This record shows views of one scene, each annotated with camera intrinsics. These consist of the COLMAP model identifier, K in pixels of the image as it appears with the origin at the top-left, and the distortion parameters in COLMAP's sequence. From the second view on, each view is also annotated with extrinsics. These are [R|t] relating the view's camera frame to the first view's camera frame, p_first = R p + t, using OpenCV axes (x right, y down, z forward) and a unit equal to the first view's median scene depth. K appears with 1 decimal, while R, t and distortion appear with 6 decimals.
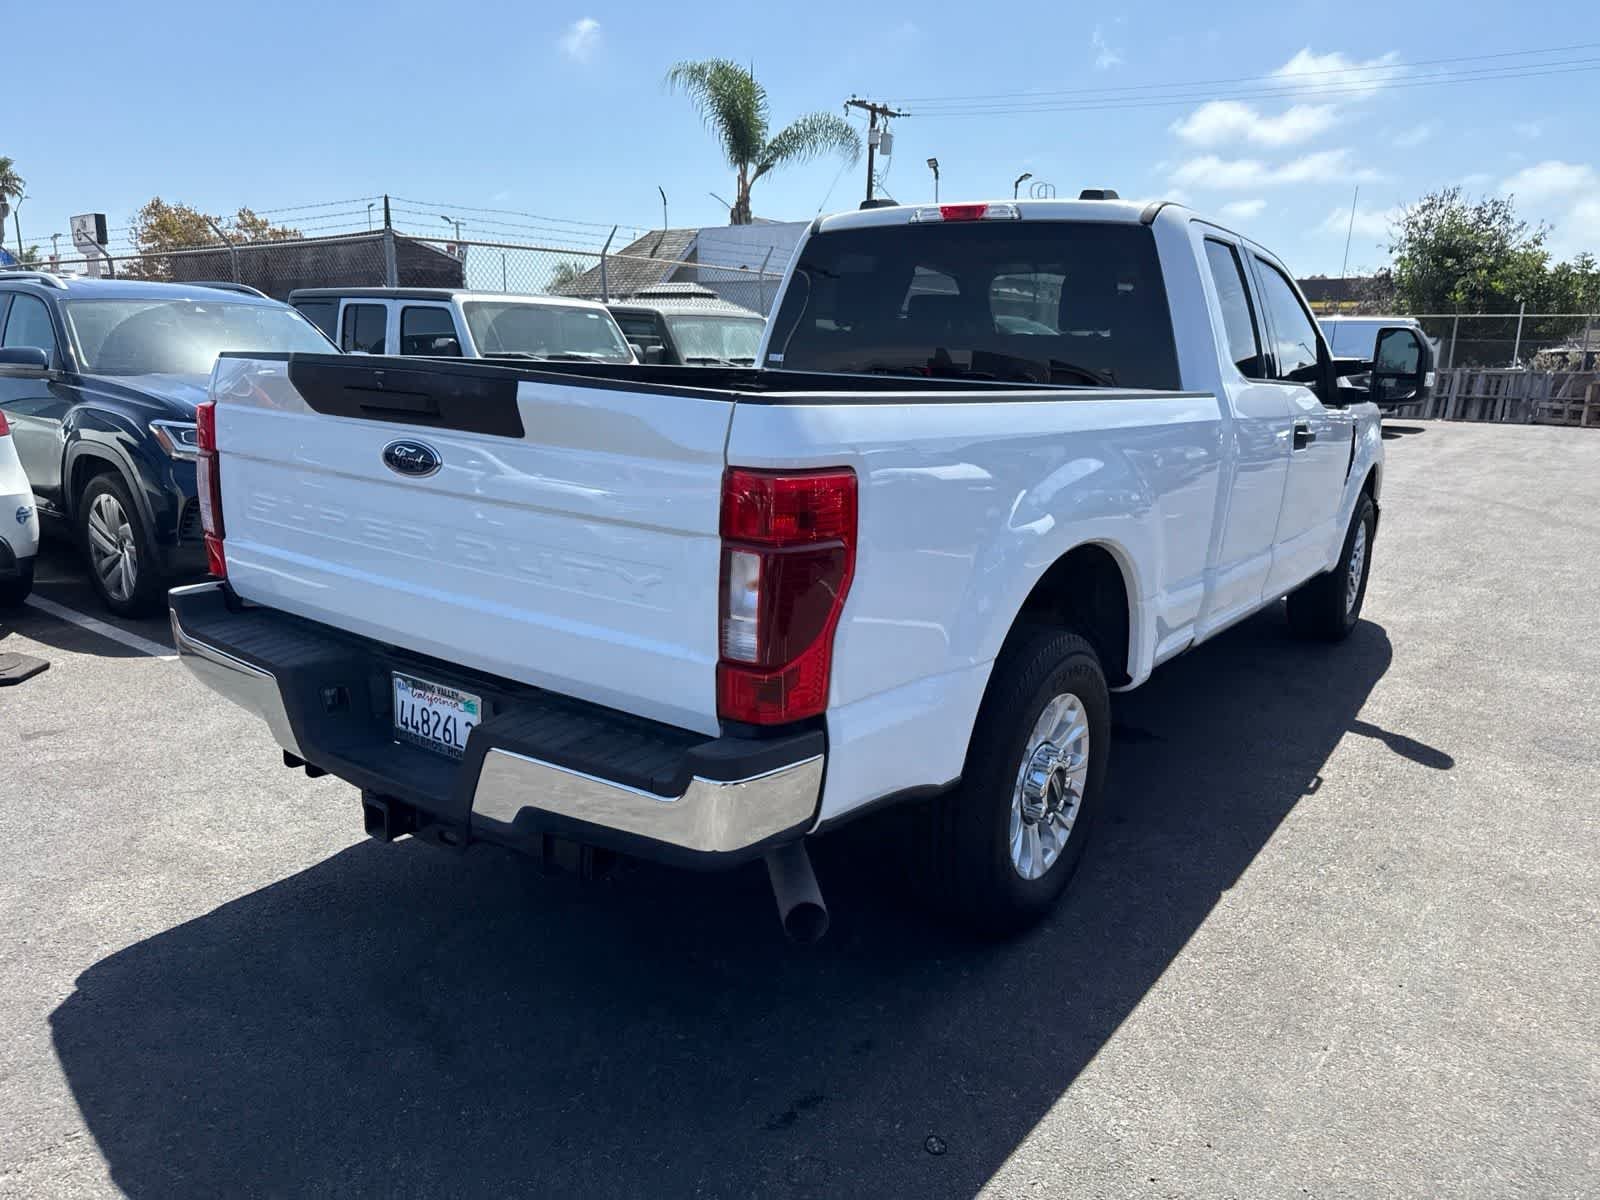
lens RADIAL K [[1133.8, 0, 813.5], [0, 1133.8, 605.9], [0, 0, 1]] dist [0.020792, -0.026271]
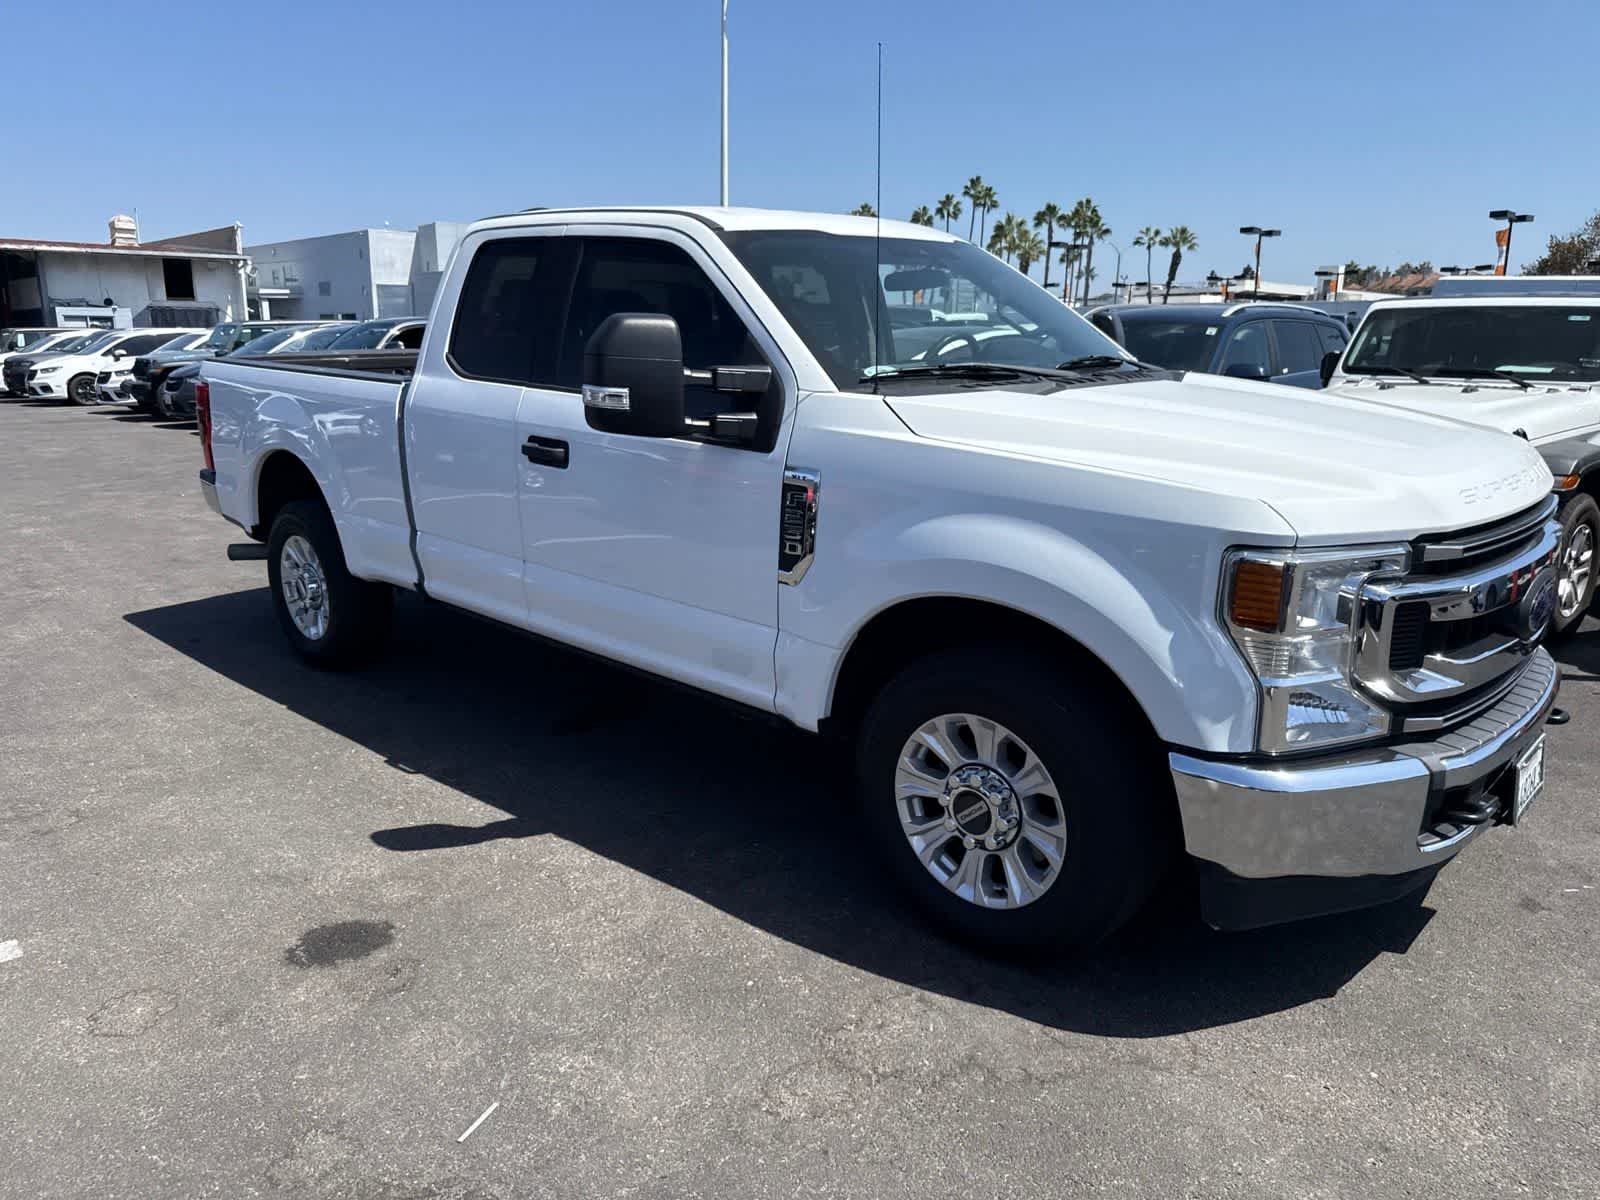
lens RADIAL K [[1131.7, 0, 786.1], [0, 1131.7, 616.7], [0, 0, 1]] dist [0.018480, -0.023938]
pose [[-0.136629, 0.219595, -0.965976, 1.446217], [-0.232219, 0.940850, 0.246729, -0.327866], [0.963020, 0.258028, -0.077554, 1.470439]]
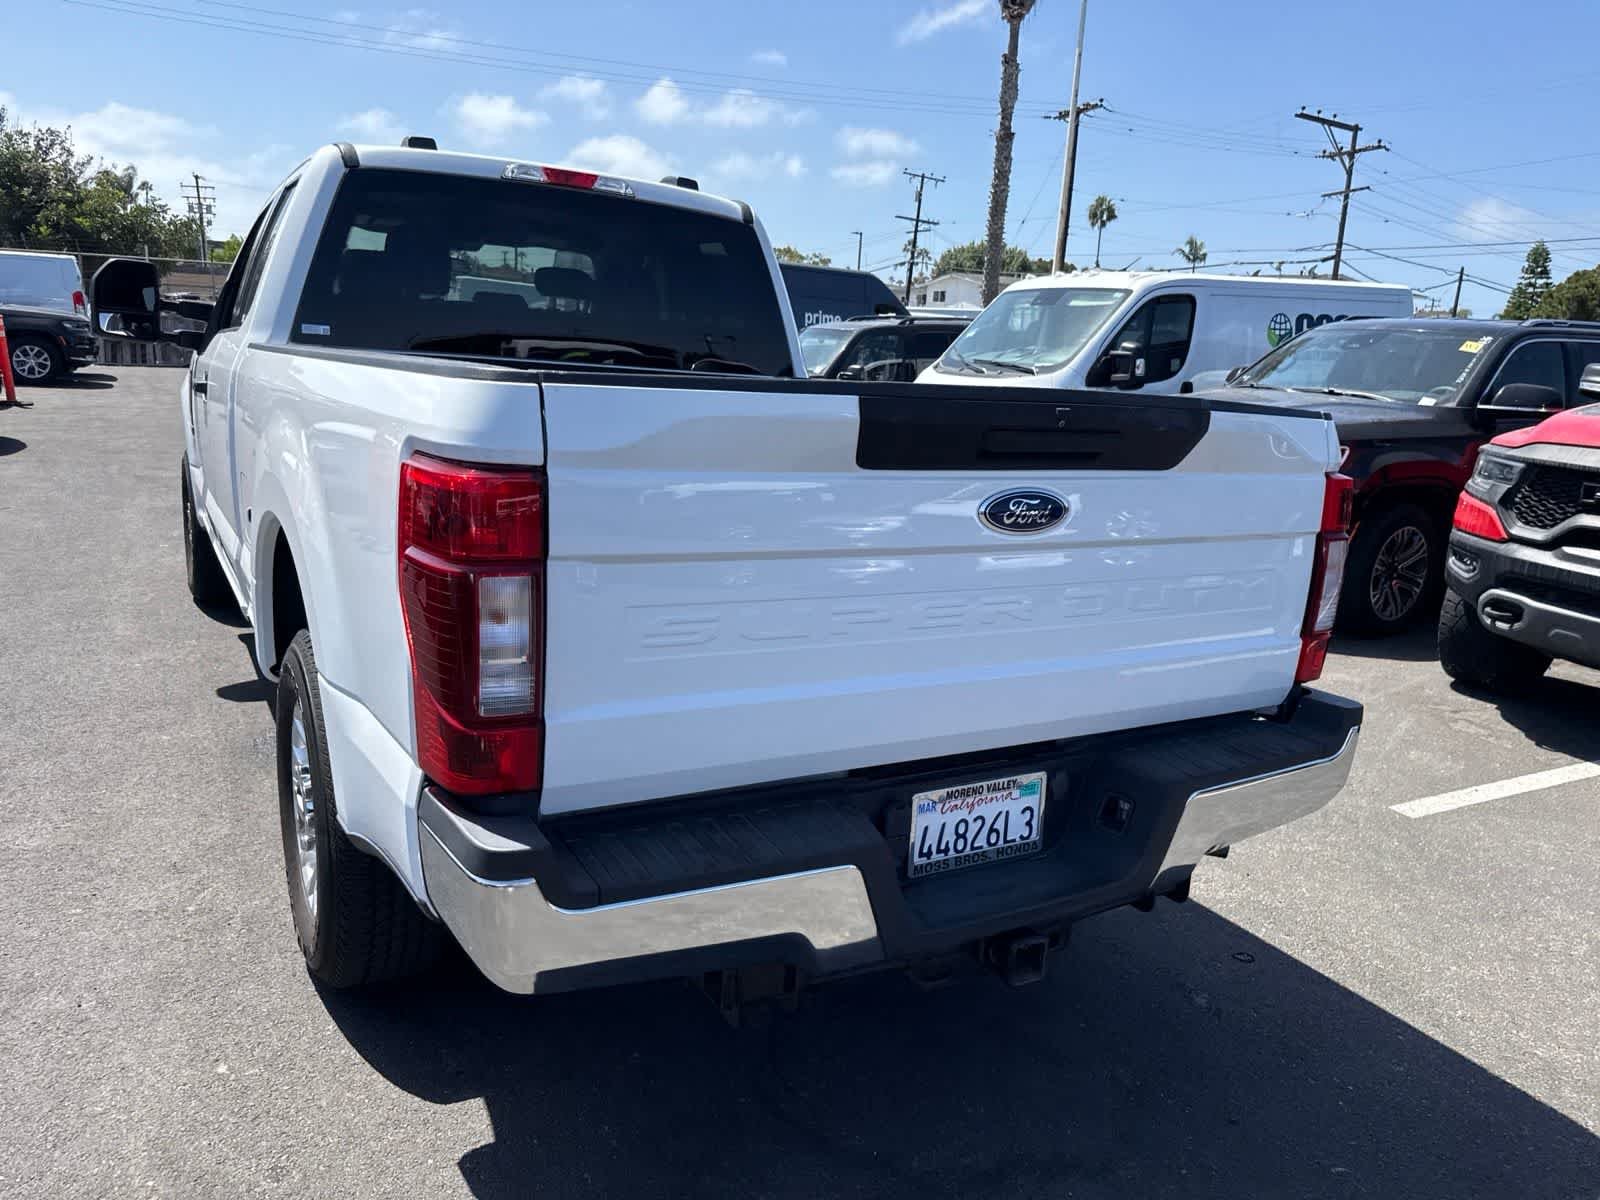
lens RADIAL K [[1133.8, 0, 811.0], [0, 1133.8, 609.5], [0, 0, 1]] dist [0.020792, -0.026271]
pose [[0.403839, -0.210157, 0.890364, -0.708187], [0.159137, 0.974556, 0.157850, -0.131486], [-0.900882, 0.077944, 0.427008, 0.493131]]
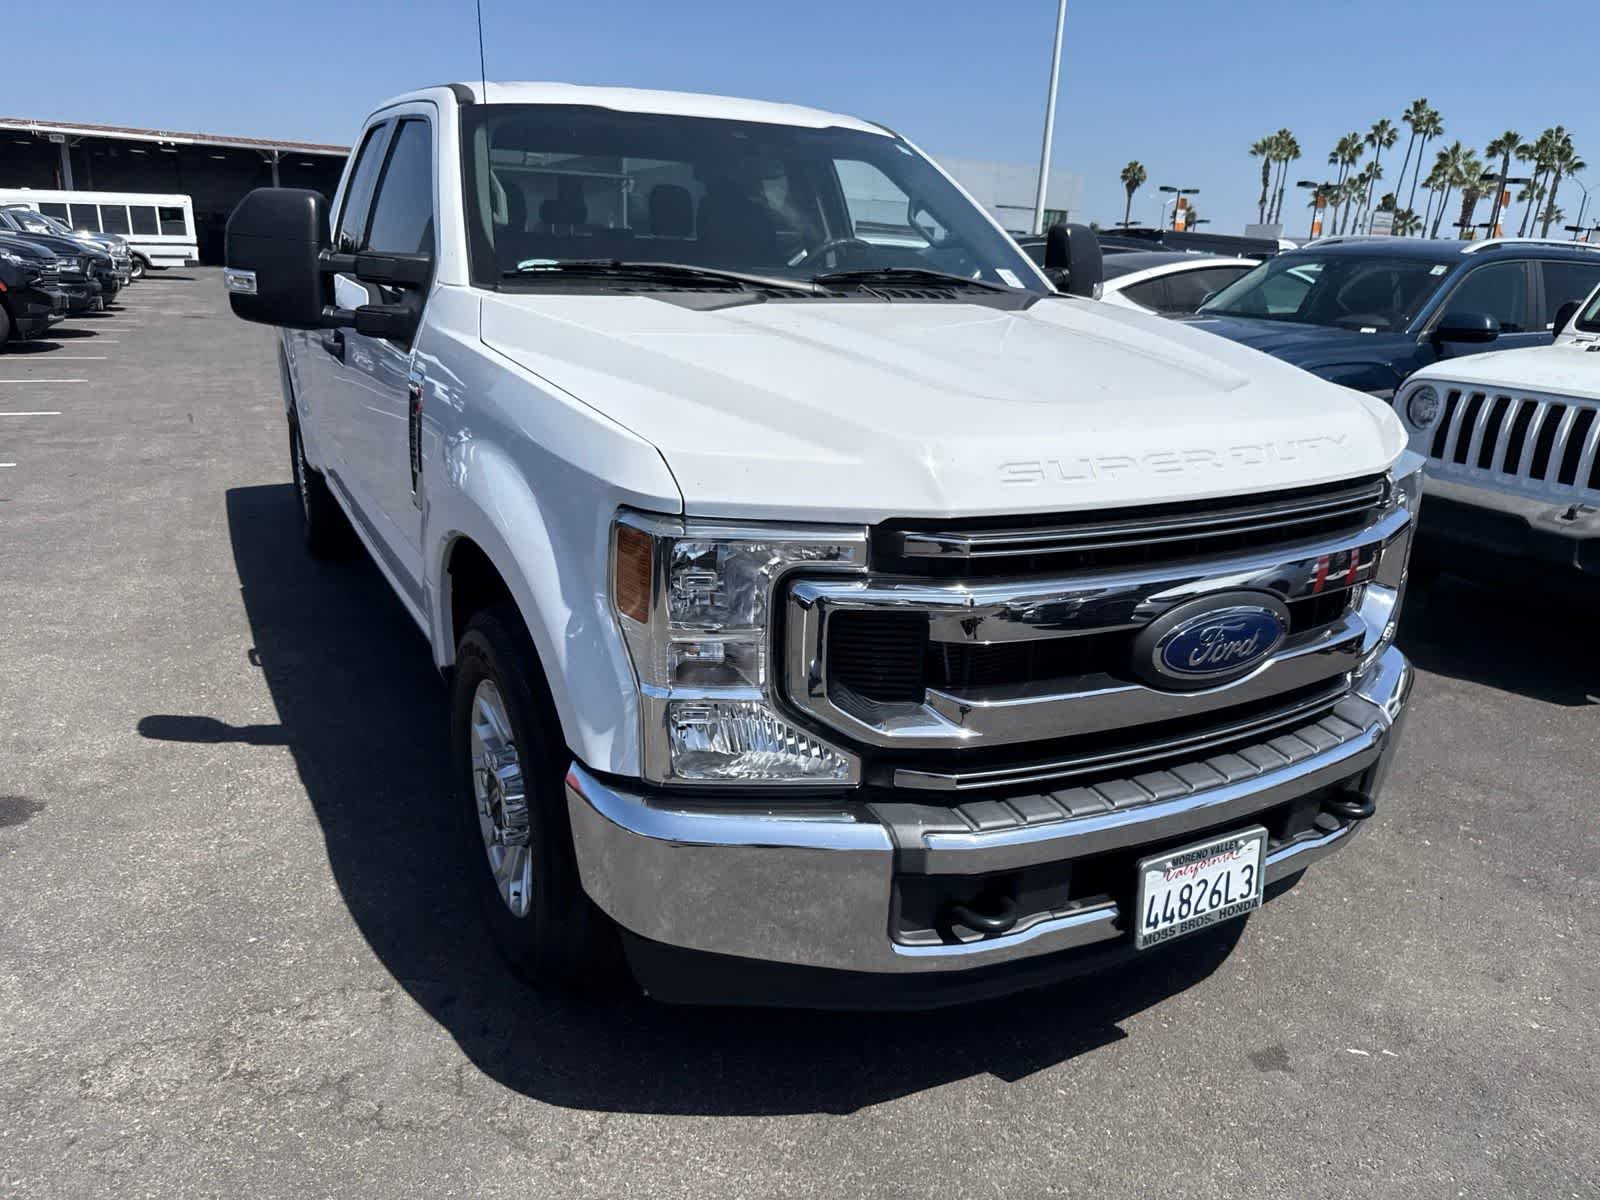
lens RADIAL K [[1131.7, 0, 805.7], [0, 1131.7, 613.5], [0, 0, 1]] dist [0.018480, -0.023938]
pose [[-0.434536, 0.234085, -0.869703, 1.188923], [-0.254762, 0.894252, 0.367982, -0.416611], [0.863872, 0.381469, -0.328948, 1.876617]]
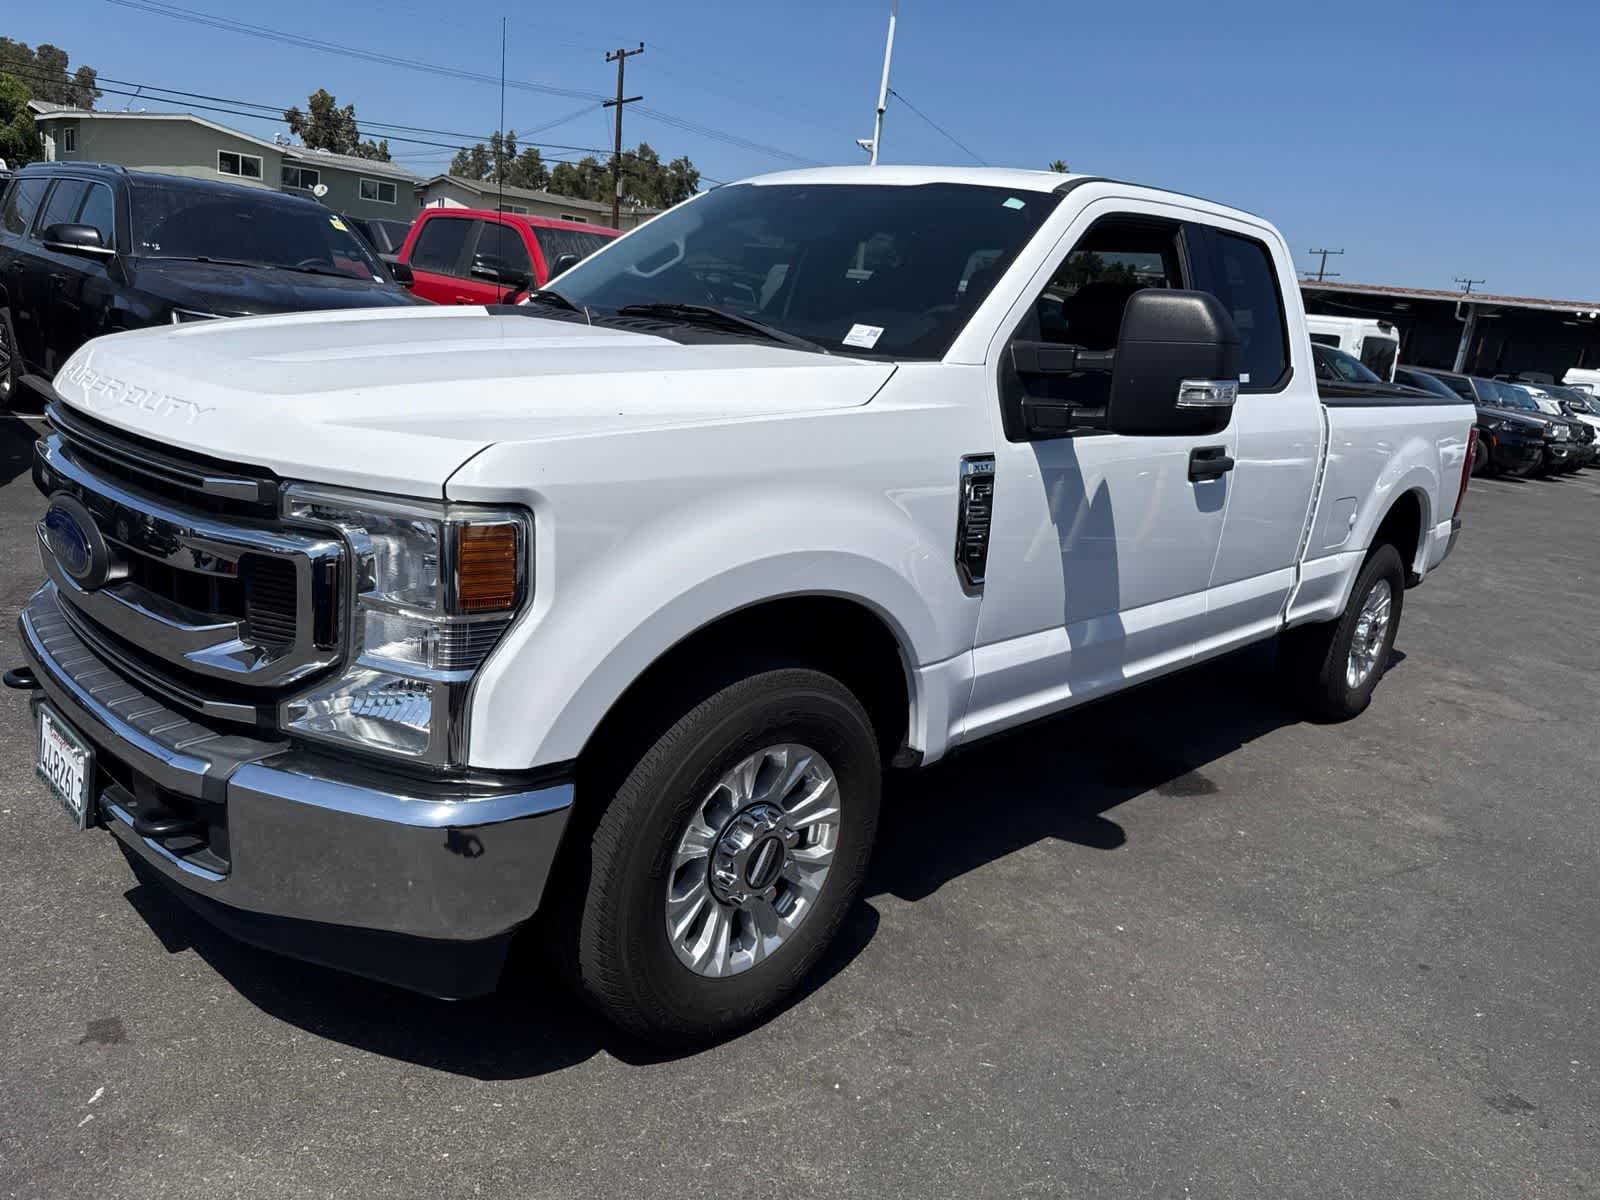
lens RADIAL K [[1131.7, 0, 802.1], [0, 1131.7, 606.9], [0, 0, 1]] dist [0.018480, -0.023938]
pose [[-0.979697, -0.168890, 0.108028, 0.255817], [-0.099255, 0.876757, 0.470580, -0.544196], [-0.174190, 0.450304, -0.875719, 2.323087]]
